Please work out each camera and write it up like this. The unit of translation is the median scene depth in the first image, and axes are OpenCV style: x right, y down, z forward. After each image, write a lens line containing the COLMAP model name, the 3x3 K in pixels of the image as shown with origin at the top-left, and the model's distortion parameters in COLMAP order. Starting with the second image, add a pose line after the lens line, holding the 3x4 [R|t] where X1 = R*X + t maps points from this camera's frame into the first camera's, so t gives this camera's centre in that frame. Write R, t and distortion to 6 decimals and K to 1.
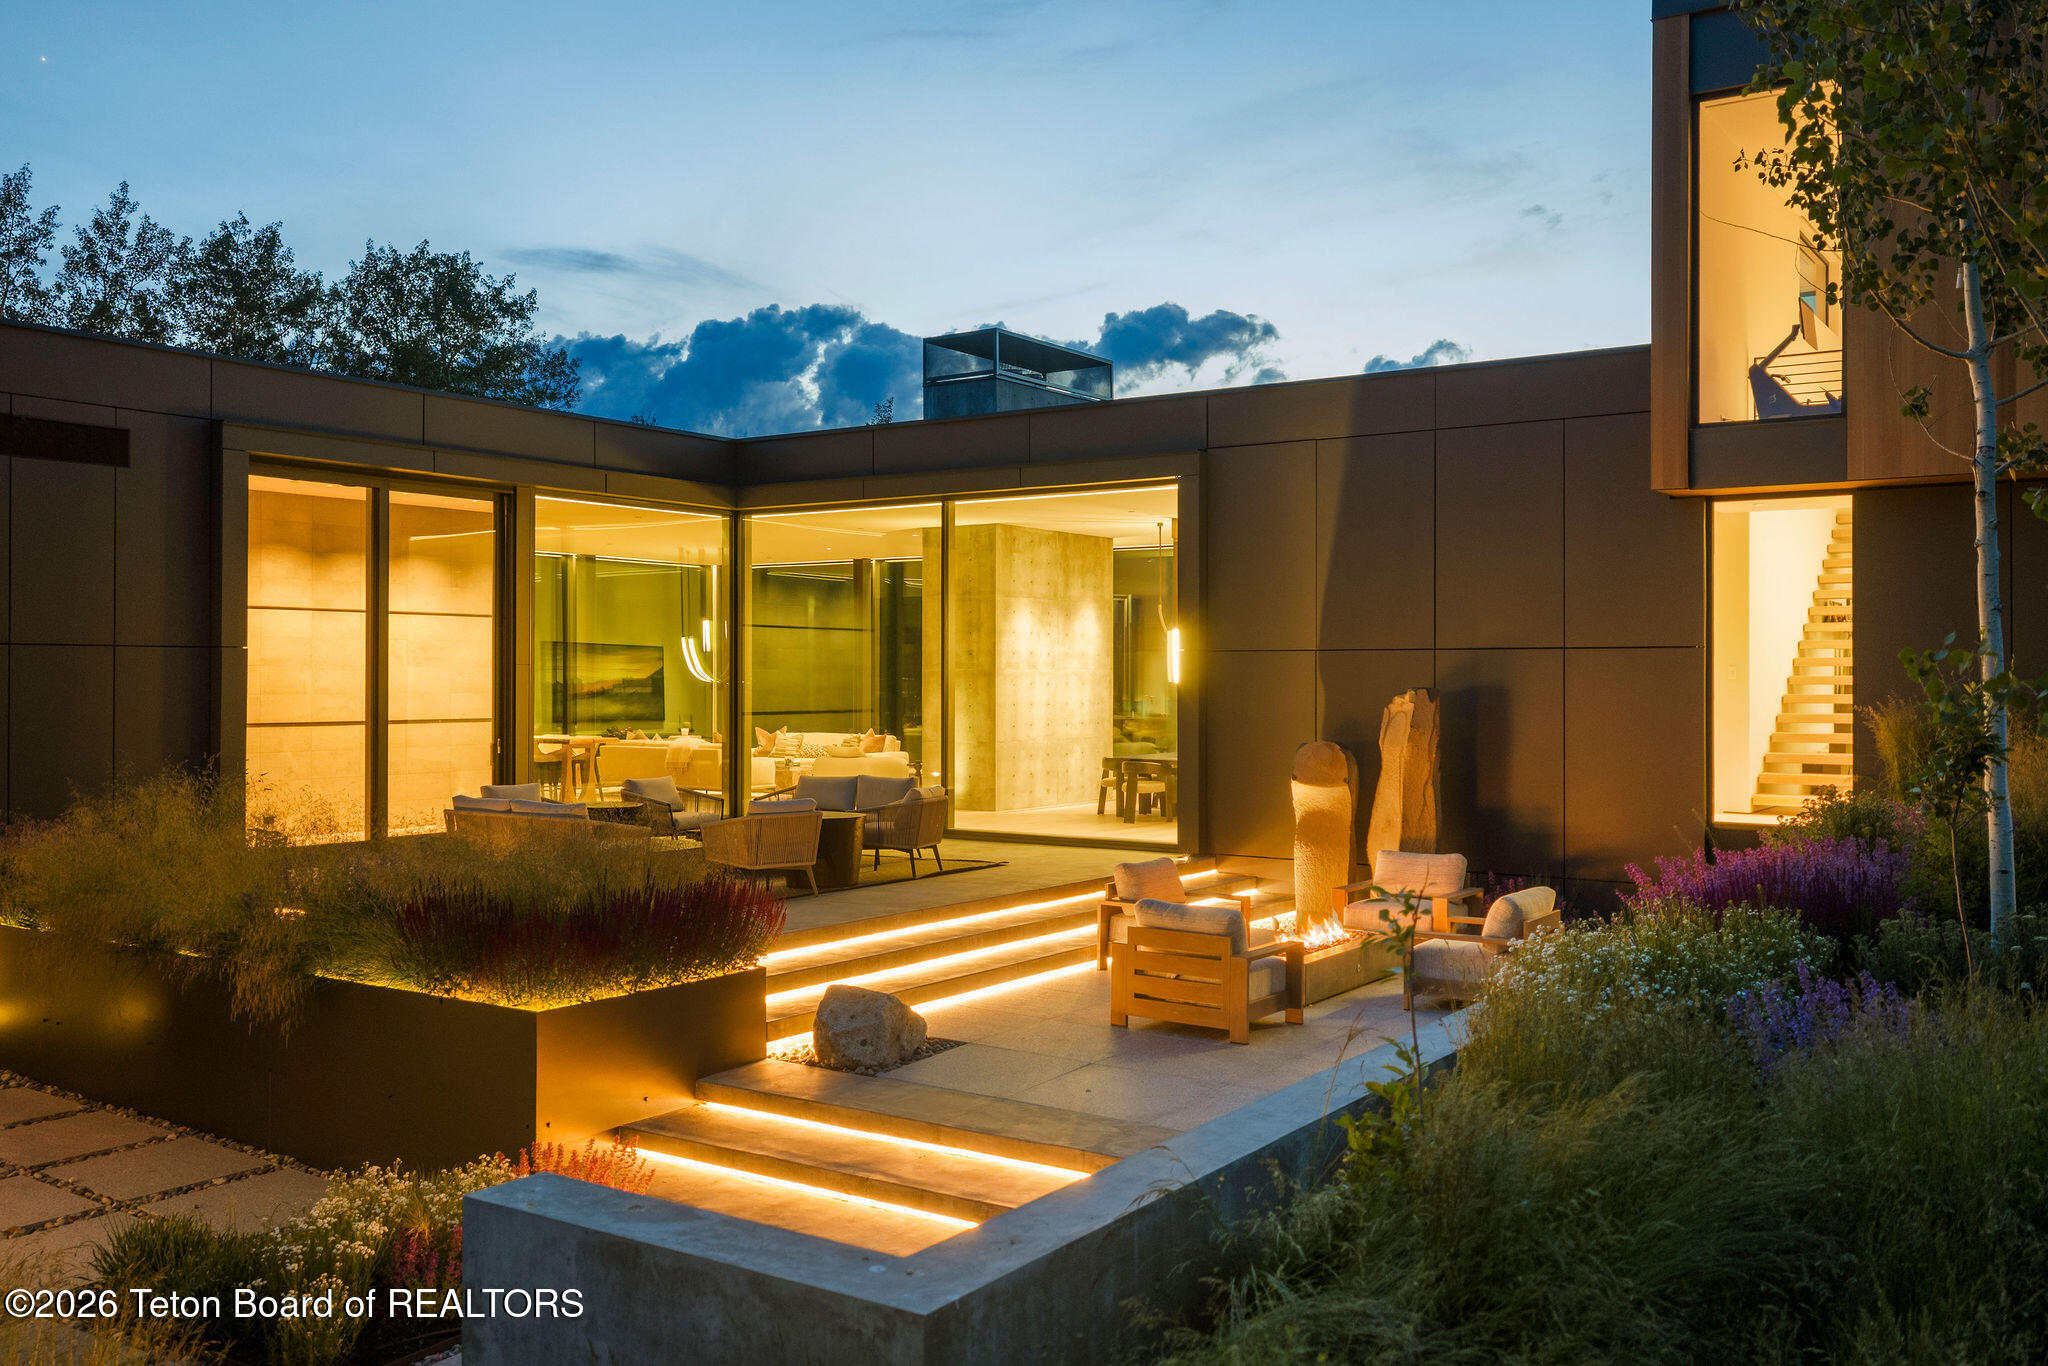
lens RADIAL K [[1719.4, 0, 1030.8], [0, 1719.4, 695.4], [0, 0, 1]] dist [0.013058, -0.021151]
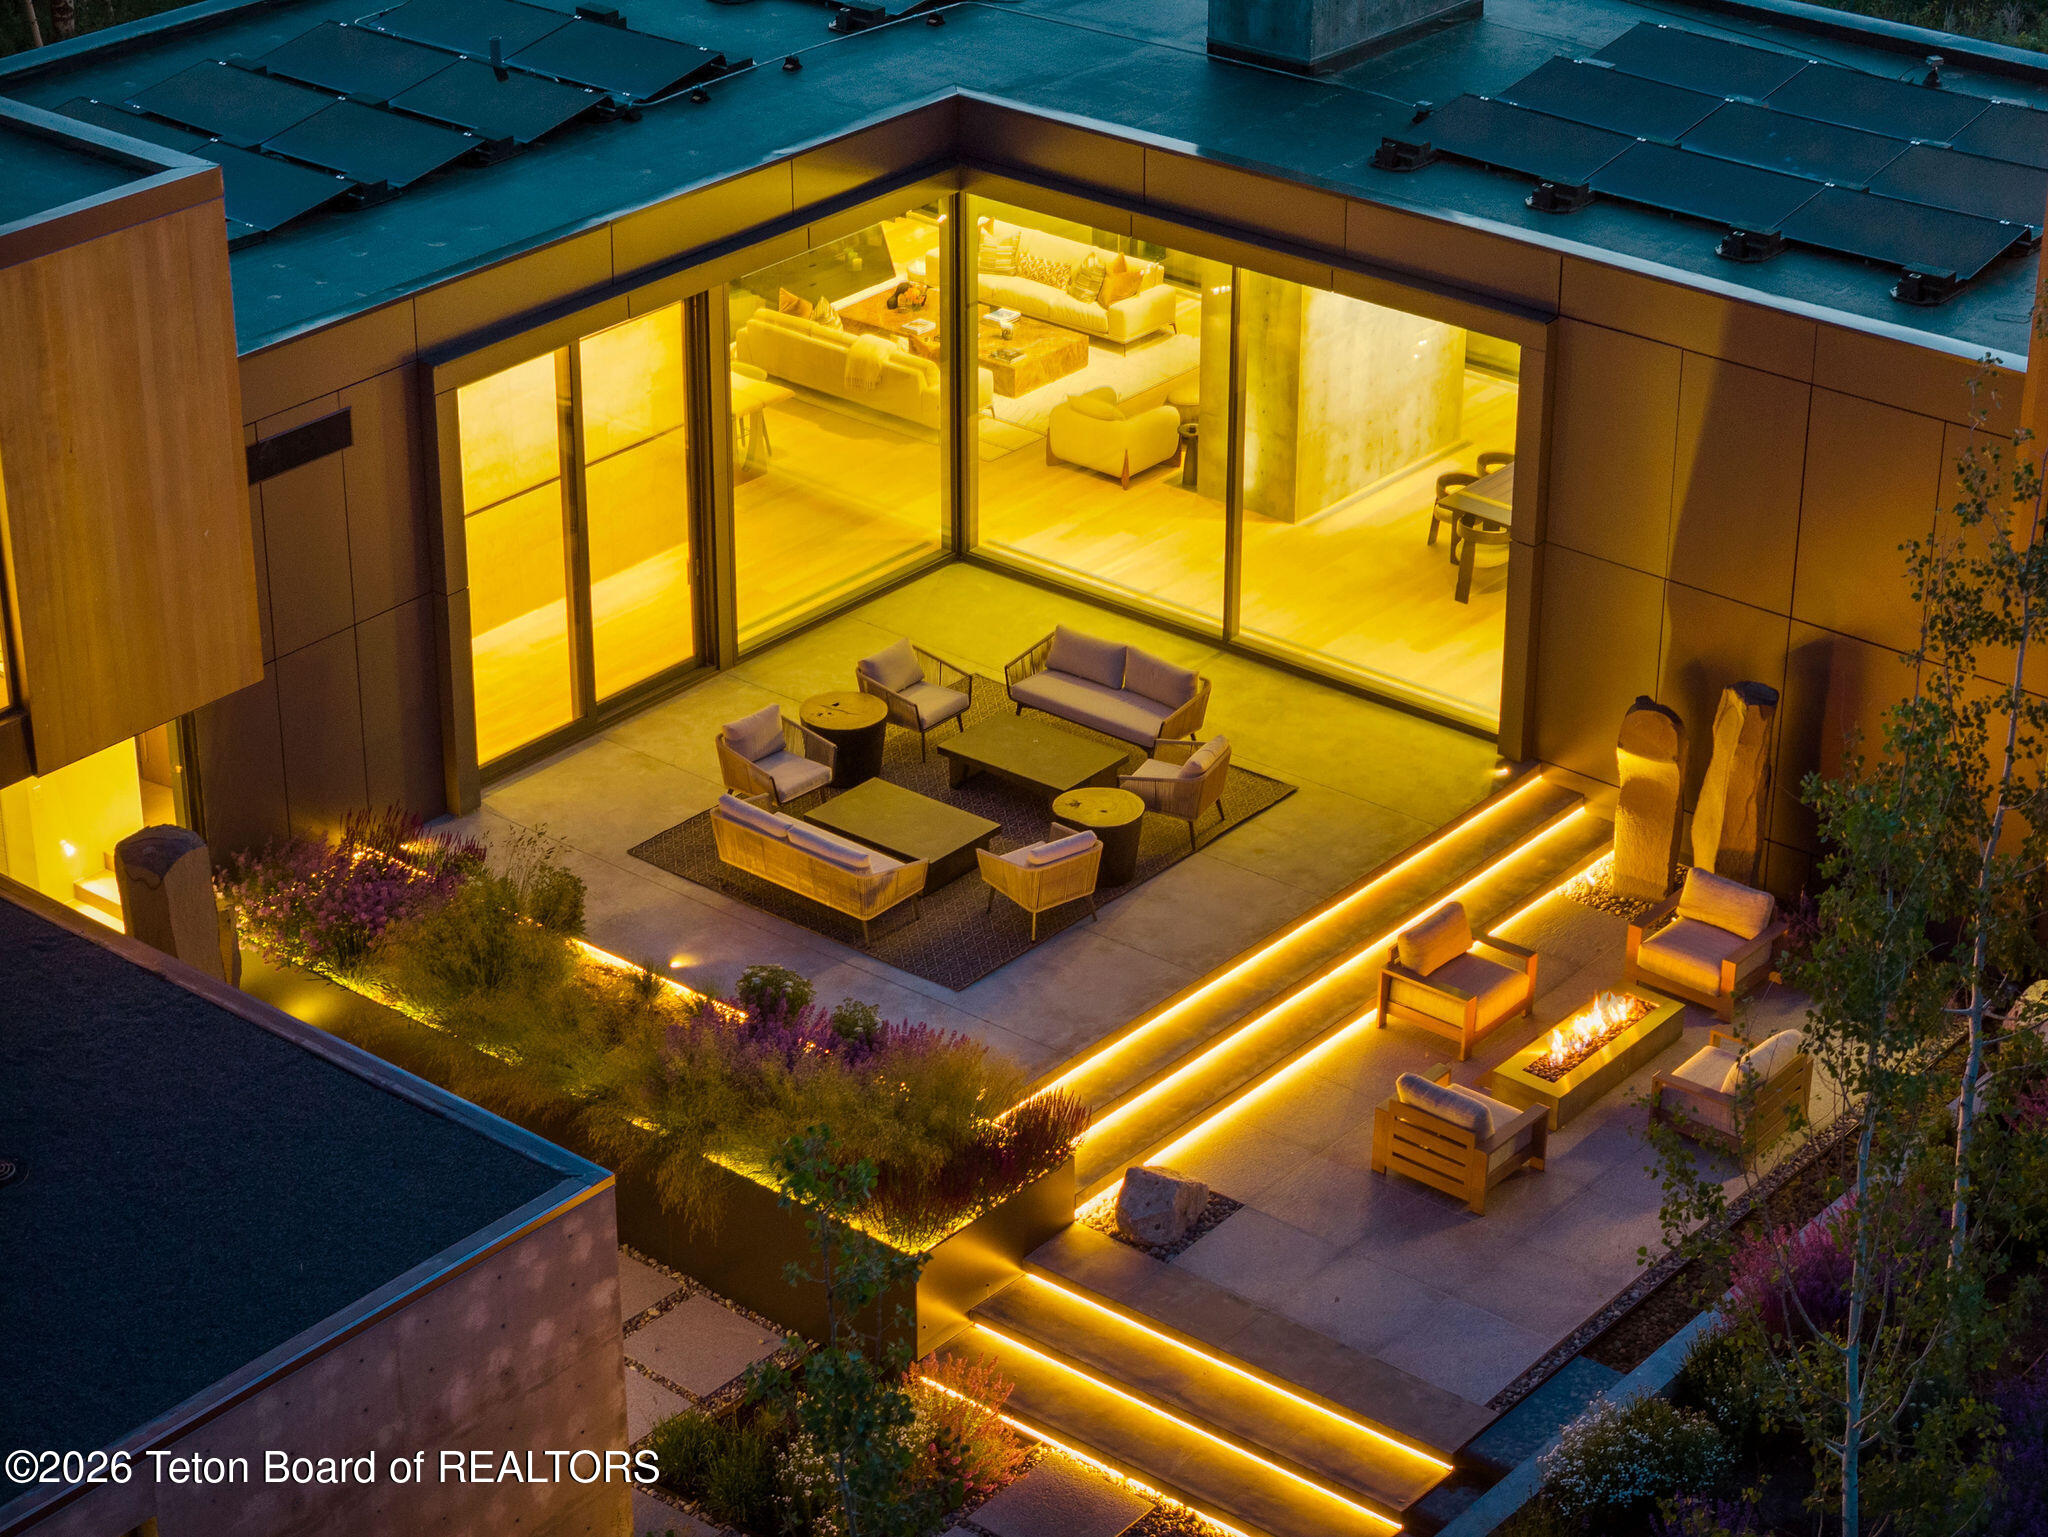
lens RADIAL K [[4138.8, 0, 1022.3], [0, 4138.8, 767.0], [0, 0, 1]] dist [-0.145044, 0.000000]
pose [[0.995476, 0.042008, -0.085220, 0.027379], [0.000400, 0.895089, 0.445888, -0.895709], [0.095010, -0.443905, 0.891023, -0.941989]]
